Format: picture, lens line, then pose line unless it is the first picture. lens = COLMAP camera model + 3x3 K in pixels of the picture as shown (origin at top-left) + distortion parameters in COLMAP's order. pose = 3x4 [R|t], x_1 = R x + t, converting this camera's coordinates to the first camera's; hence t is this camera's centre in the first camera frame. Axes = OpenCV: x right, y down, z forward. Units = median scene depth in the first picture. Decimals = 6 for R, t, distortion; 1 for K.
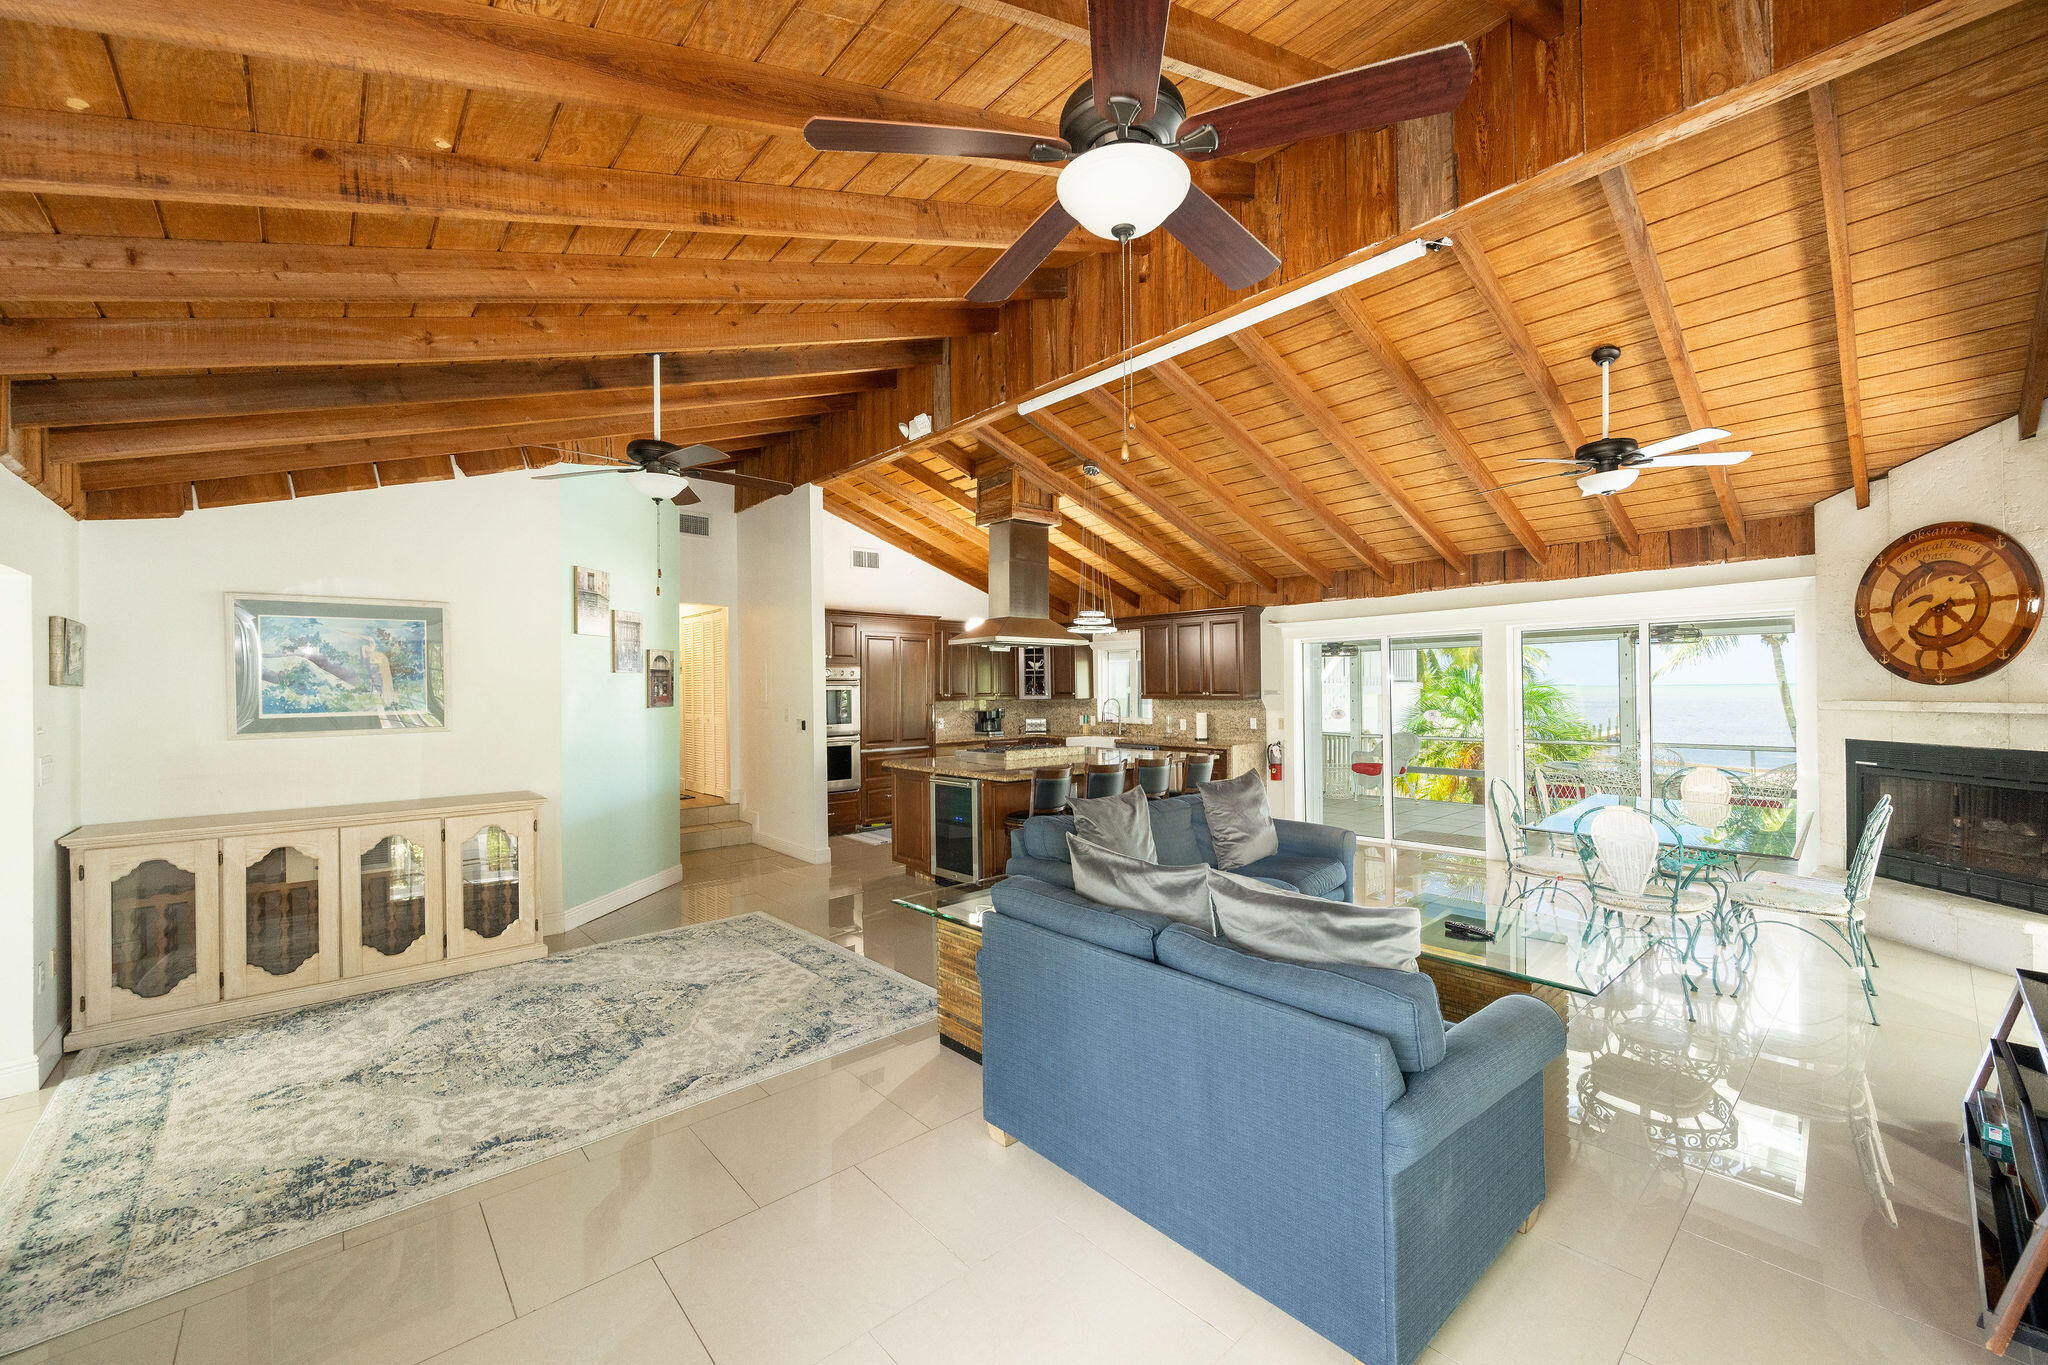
lens RADIAL K [[806.1, 0, 1020.0], [0, 806.1, 686.0], [0, 0, 1]] dist [-0.001513, 0.000259]
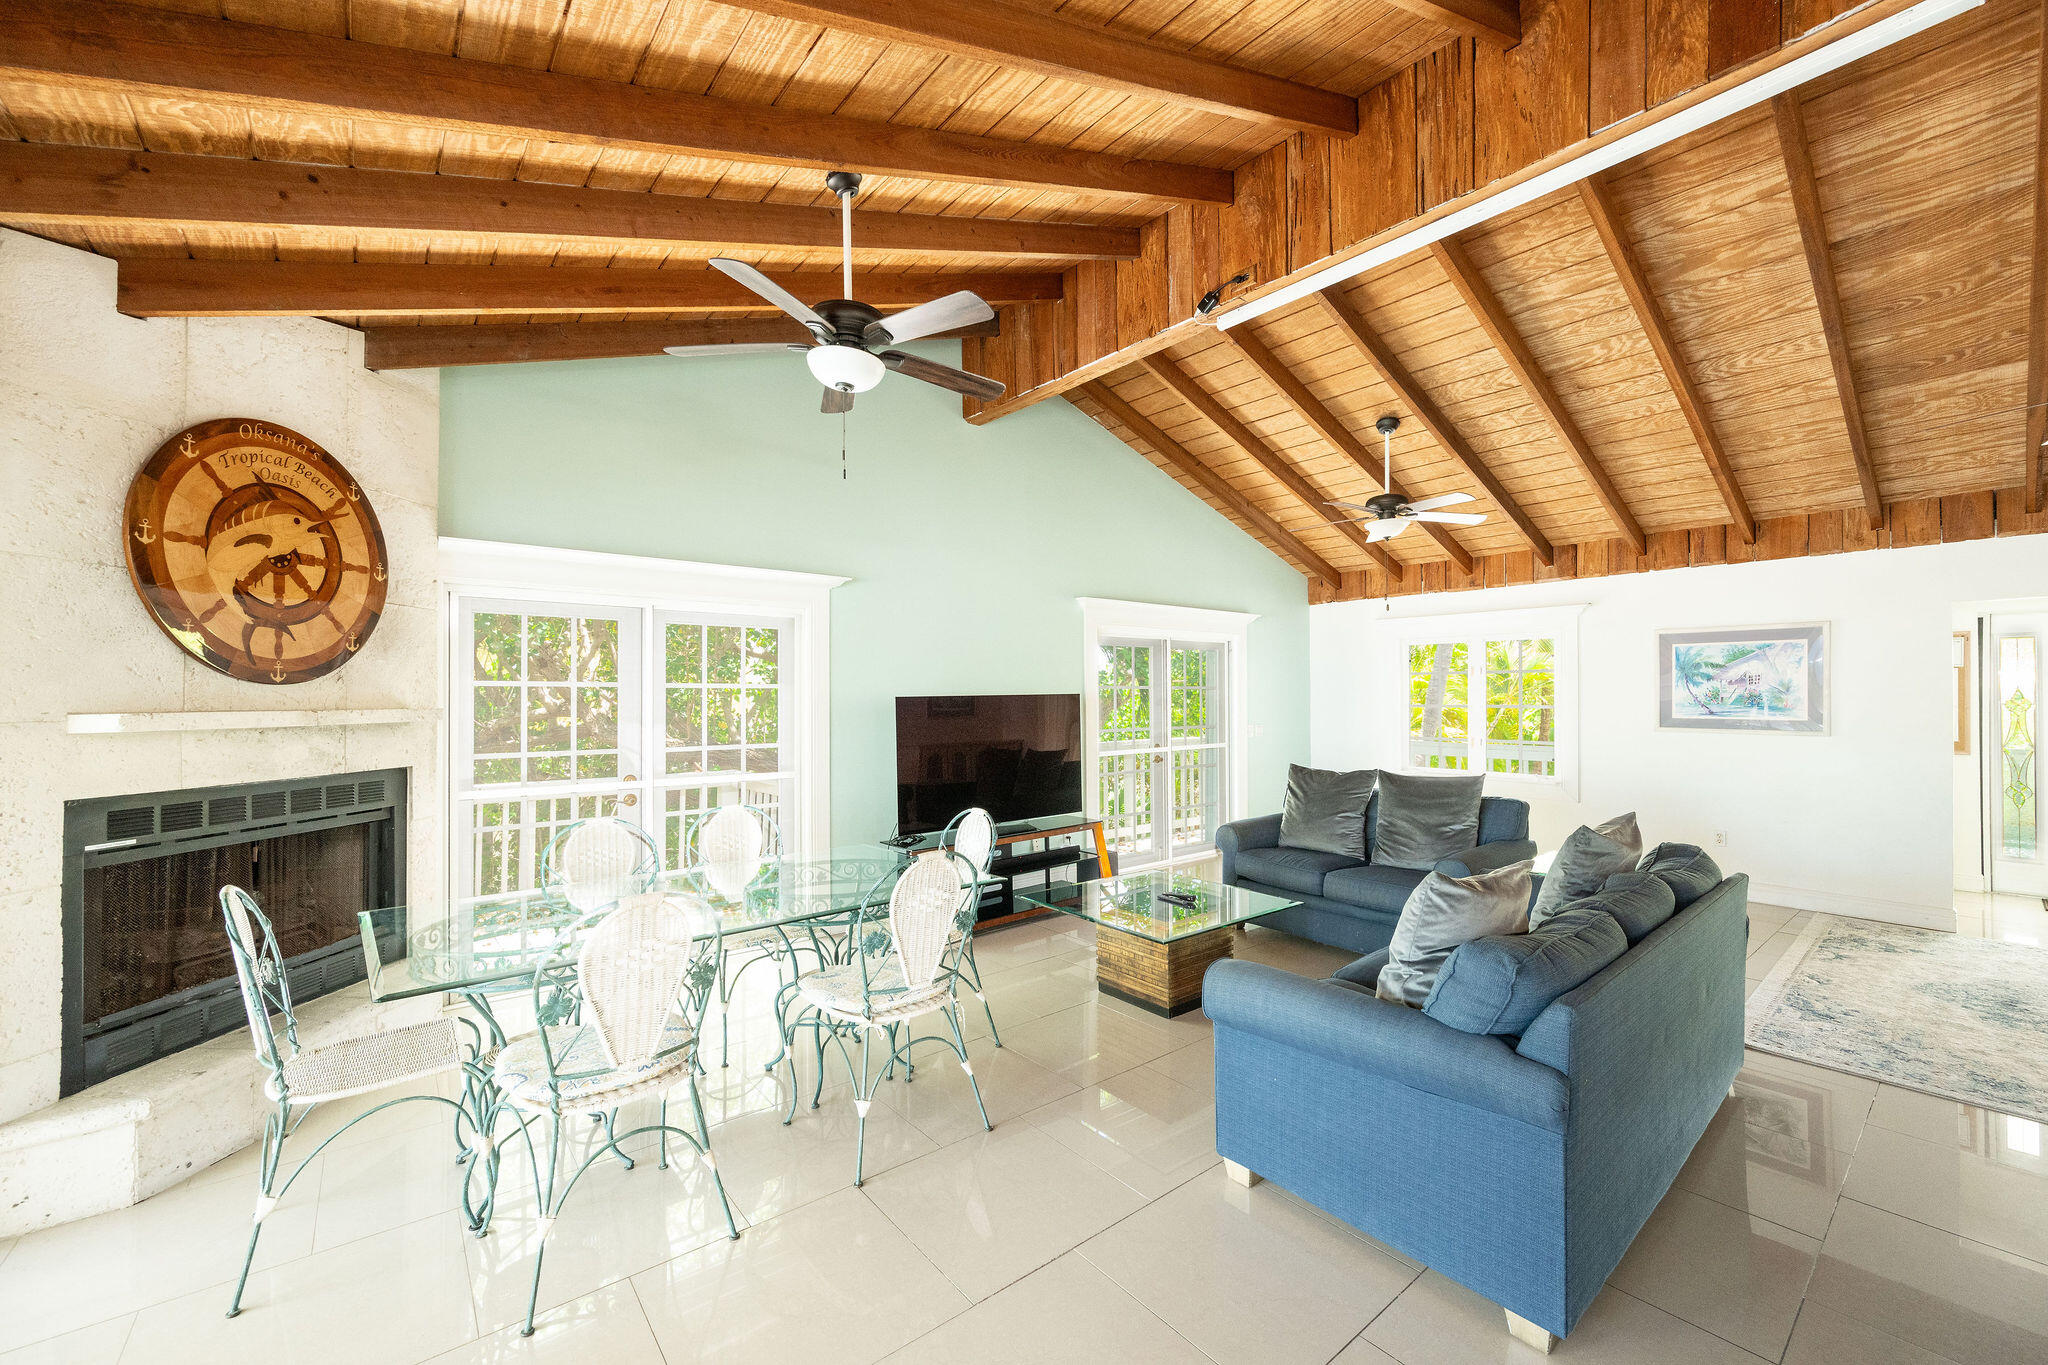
lens RADIAL K [[806.1, 0, 1031.0], [0, 806.1, 693.4], [0, 0, 1]] dist [-0.001513, 0.000259]
pose [[-0.999121, 0.015335, 0.039011, 0.536784], [0.014874, 0.999816, -0.012092, 0.022255], [-0.039190, -0.011501, -0.999166, 1.600670]]
